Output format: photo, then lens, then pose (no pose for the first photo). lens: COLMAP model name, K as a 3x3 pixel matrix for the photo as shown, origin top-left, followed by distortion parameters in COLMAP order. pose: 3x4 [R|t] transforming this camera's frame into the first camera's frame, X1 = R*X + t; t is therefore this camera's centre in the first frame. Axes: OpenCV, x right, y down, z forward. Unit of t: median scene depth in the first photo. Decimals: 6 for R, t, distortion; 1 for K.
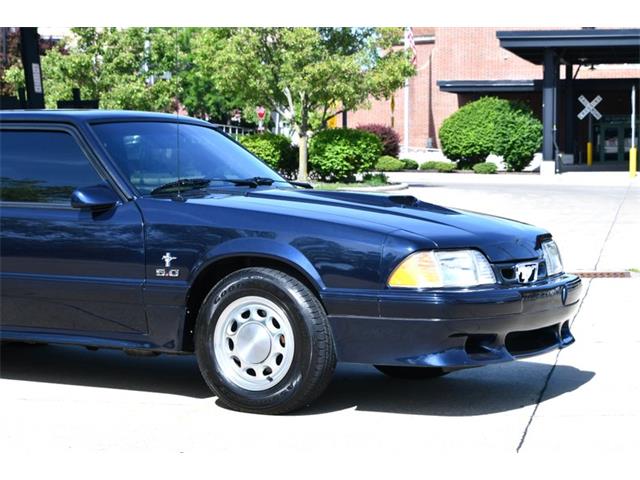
lens RADIAL K [[1815.4, 0, 320.0], [0, 1815.4, 240.0], [0, 0, 1]] dist [0.099938, 0.630351]
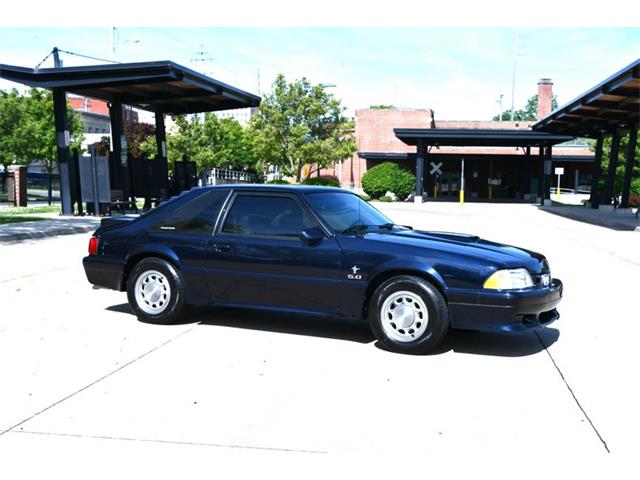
lens RADIAL K [[942.3, 0, 320.0], [0, 942.3, 240.0], [0, 0, 1]] dist [0.006138, -0.003707]
pose [[0.998673, 0.018417, 0.048105, -0.030009], [-0.018891, 0.999777, 0.009425, -0.005036], [-0.047920, -0.010321, 0.998798, 0.007351]]
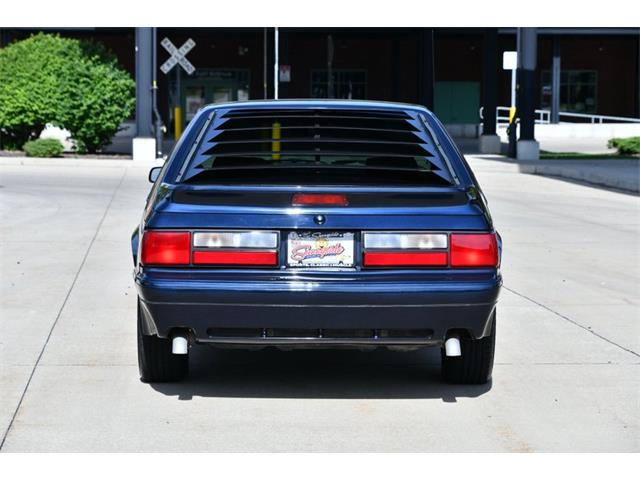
lens RADIAL K [[1815.4, 0, 320.0], [0, 1815.4, 240.0], [0, 0, 1]] dist [0.099938, 0.630351]
pose [[0.960872, -0.011542, 0.276753, 0.010542], [0.004887, 0.999682, 0.024724, -0.026899], [-0.276950, -0.022404, 0.960623, 0.436301]]
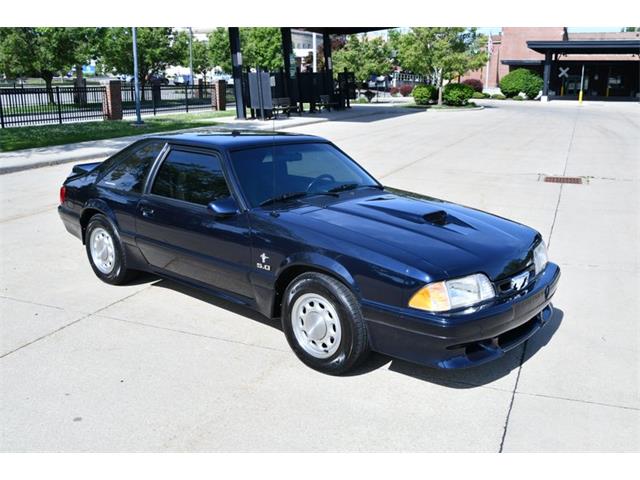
lens RADIAL K [[645.0, 0, 320.0], [0, 645.0, 240.0], [0, 0, 1]] dist [-0.050898, 0.008117]
pose [[0.979094, 0.055902, -0.195574, 0.010791], [-0.016968, 0.980588, 0.195344, -0.018788], [0.202697, -0.187942, 0.961037, 0.093453]]
